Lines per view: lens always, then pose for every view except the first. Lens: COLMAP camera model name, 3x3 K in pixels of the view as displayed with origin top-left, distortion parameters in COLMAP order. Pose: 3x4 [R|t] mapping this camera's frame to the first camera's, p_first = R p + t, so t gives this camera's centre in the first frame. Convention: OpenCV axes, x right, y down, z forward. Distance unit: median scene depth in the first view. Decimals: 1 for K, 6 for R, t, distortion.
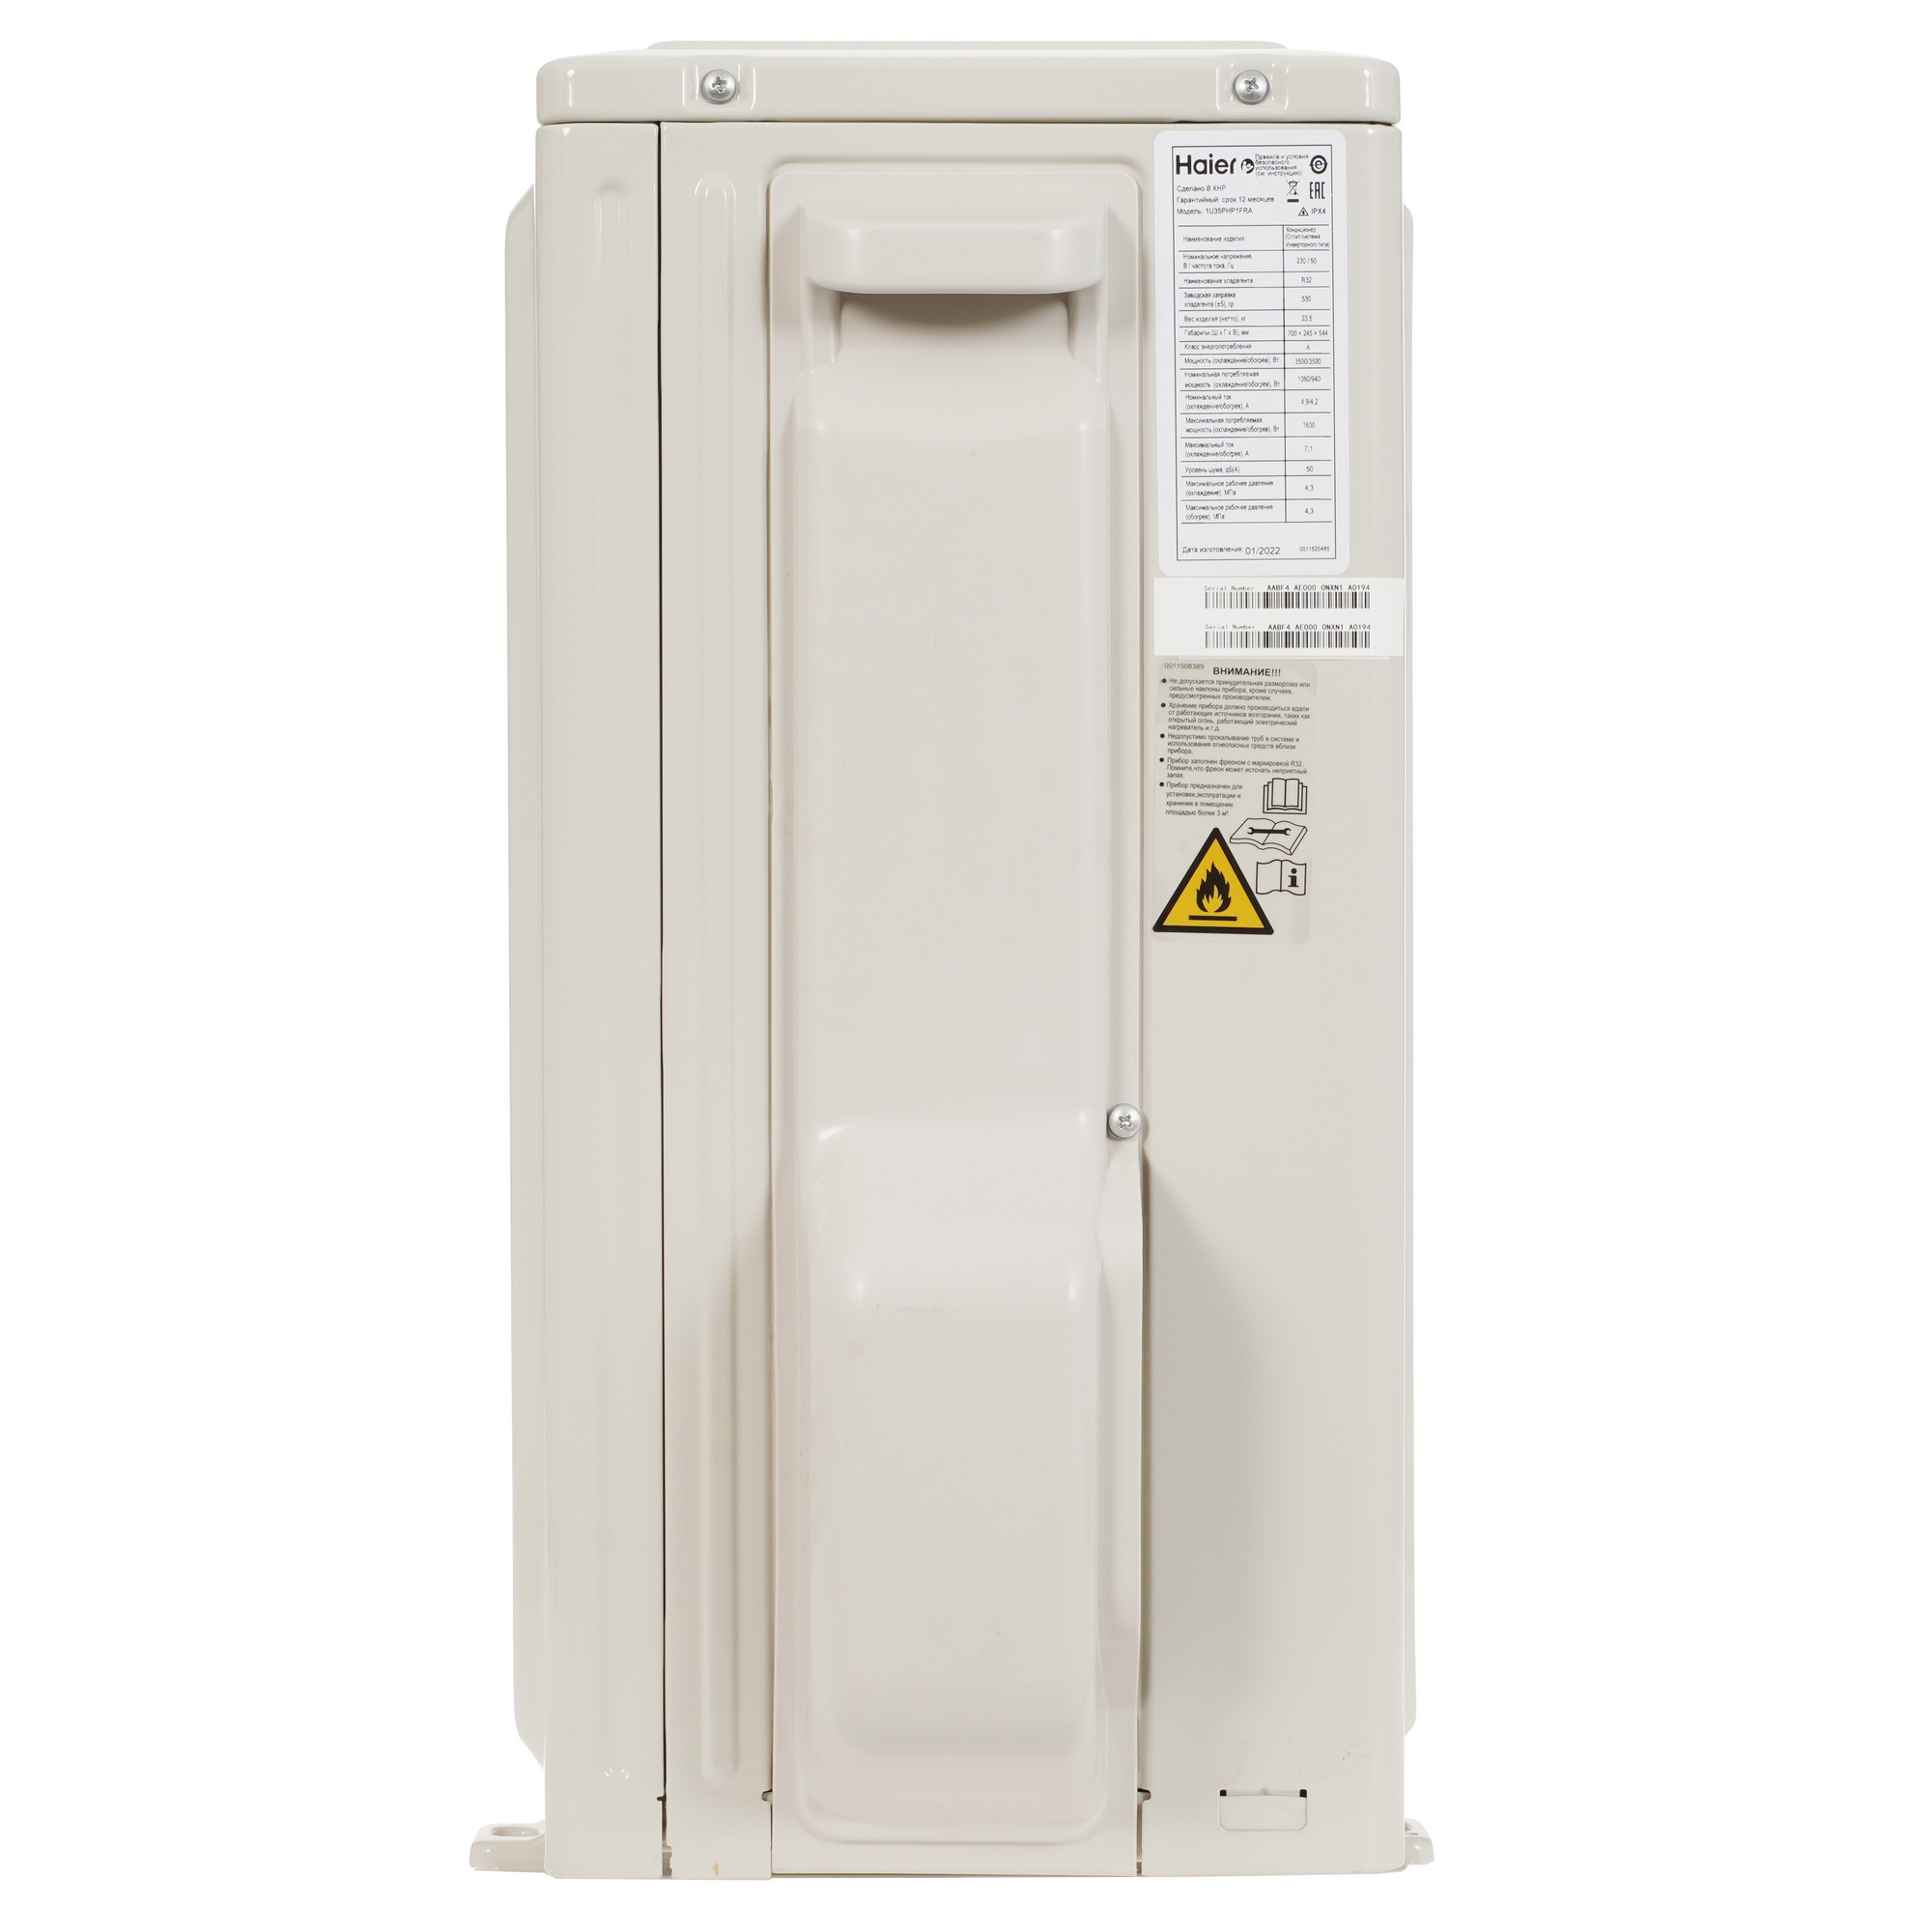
lens RADIAL K [[6191.2, 0, 965.7], [0, 6191.2, 964.2], [0, 0, 1]] dist [-0.046450, 0.000000]
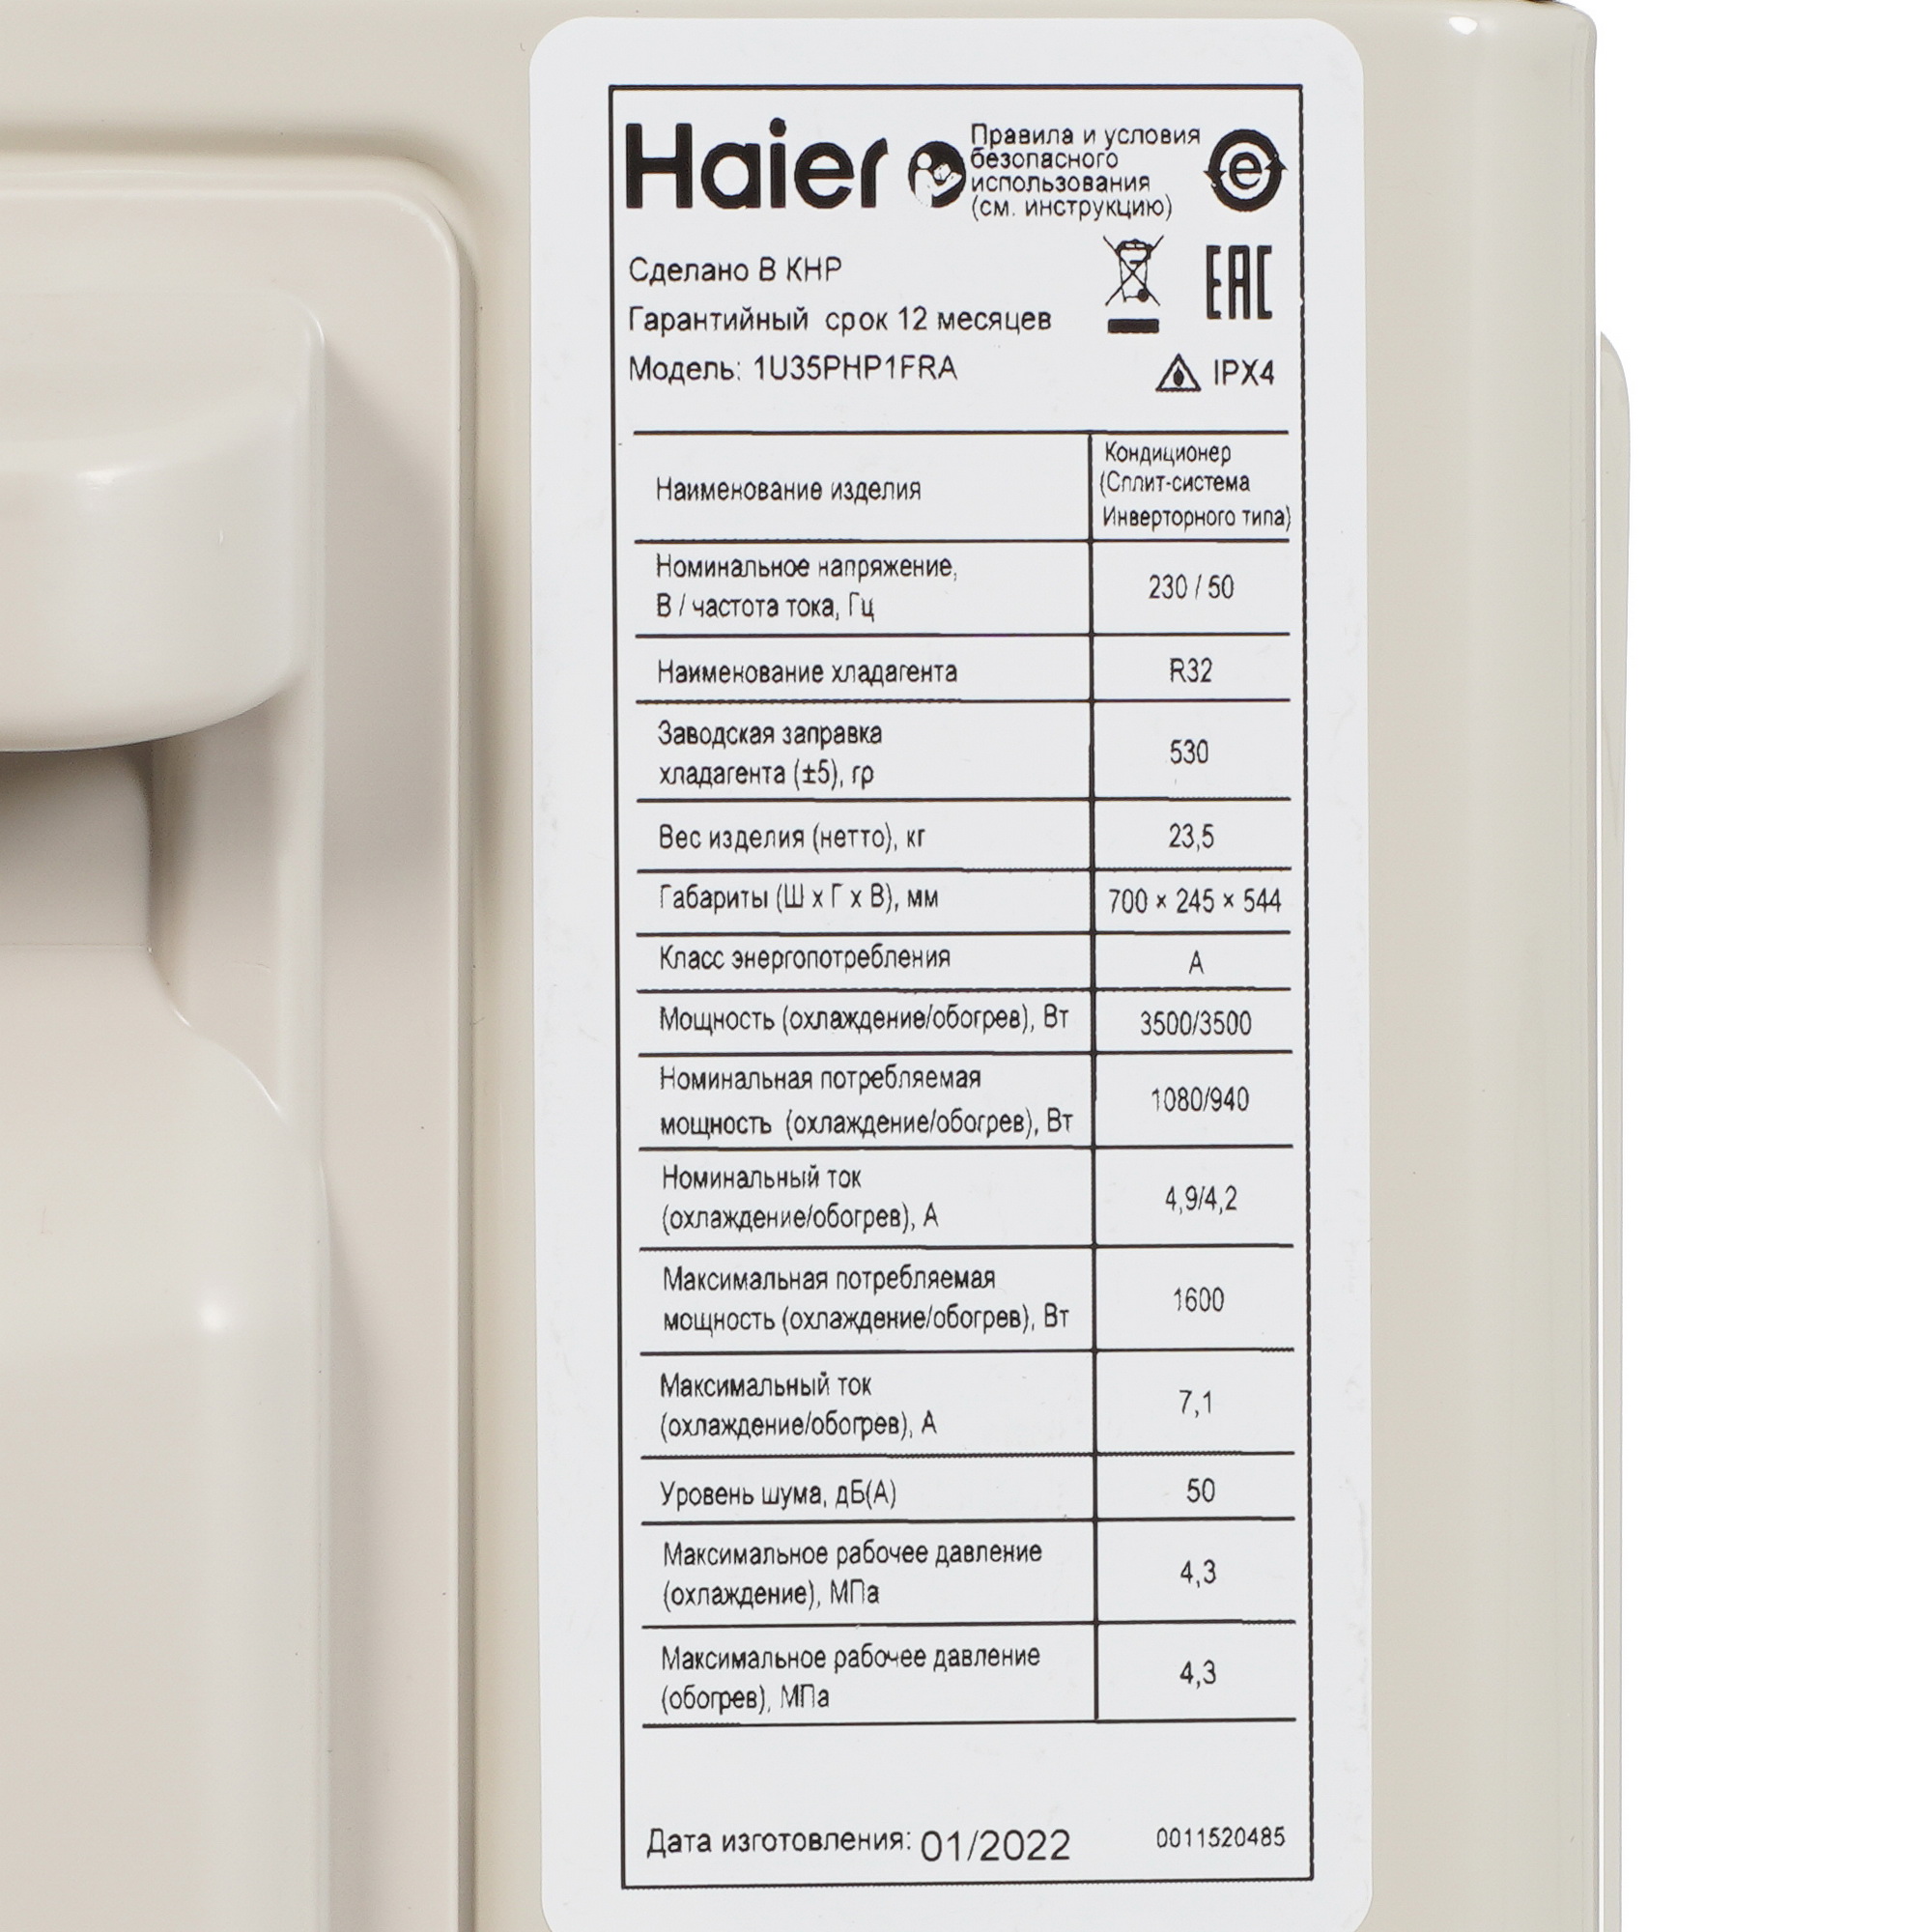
lens RADIAL K [[6191.2, 0, 963.9], [0, 6191.2, 965.7], [0, 0, 1]] dist [-0.046450, 0.000000]
pose [[0.993549, 0.008303, 0.113098, 0.020691], [0.008048, 0.989638, -0.143356, -0.066612], [-0.113117, 0.143341, 0.983188, 0.774250]]
